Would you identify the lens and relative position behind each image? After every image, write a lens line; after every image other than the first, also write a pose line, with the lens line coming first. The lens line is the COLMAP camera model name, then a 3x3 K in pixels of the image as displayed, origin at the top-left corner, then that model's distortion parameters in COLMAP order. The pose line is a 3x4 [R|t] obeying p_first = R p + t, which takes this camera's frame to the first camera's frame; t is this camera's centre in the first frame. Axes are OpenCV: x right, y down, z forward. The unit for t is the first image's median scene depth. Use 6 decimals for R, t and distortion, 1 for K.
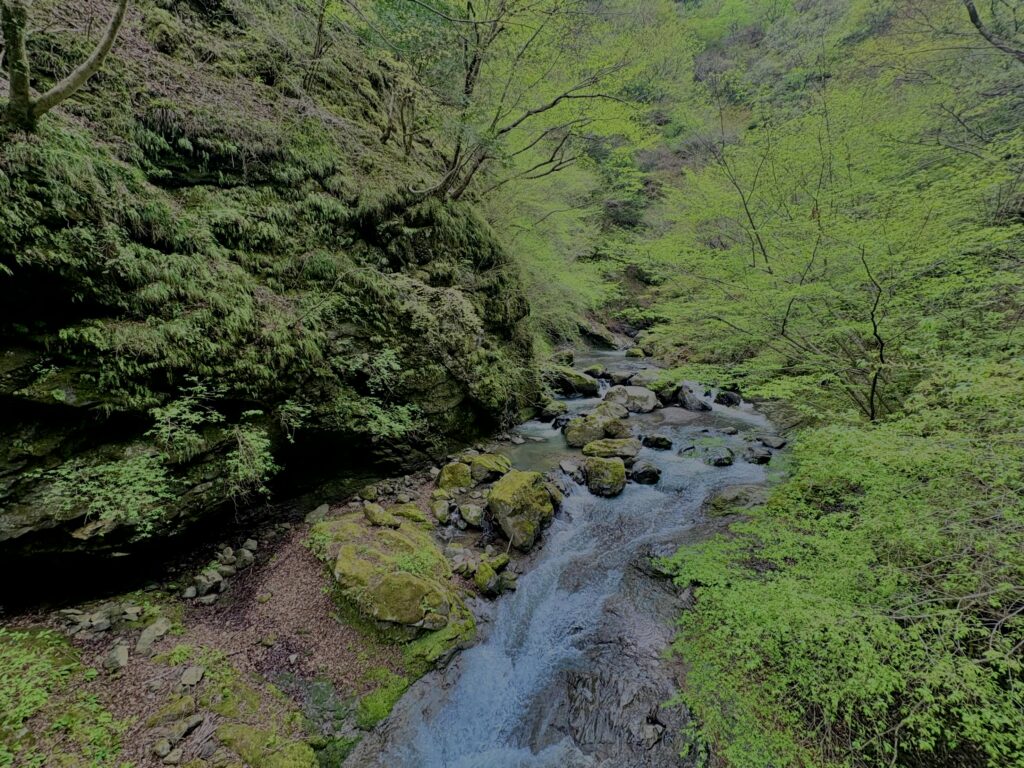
lens RADIAL K [[410.4, 0, 511.7], [0, 410.4, 383.5], [0, 0, 1]] dist [0.001645, 0.001064]
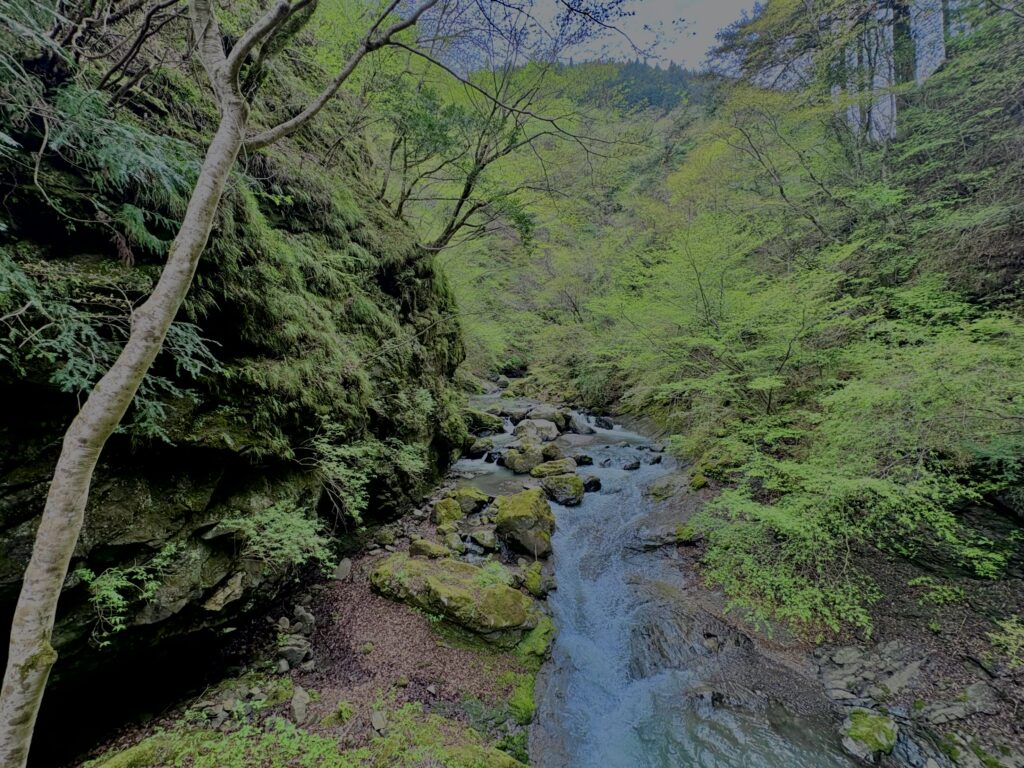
lens RADIAL K [[410.4, 0, 512.2], [0, 410.4, 383.5], [0, 0, 1]] dist [0.001645, 0.001064]
pose [[0.908520, -0.053542, 0.414397, -0.496057], [0.104784, 0.989260, -0.101911, 0.036819], [-0.404490, 0.136010, 0.904372, -0.058949]]
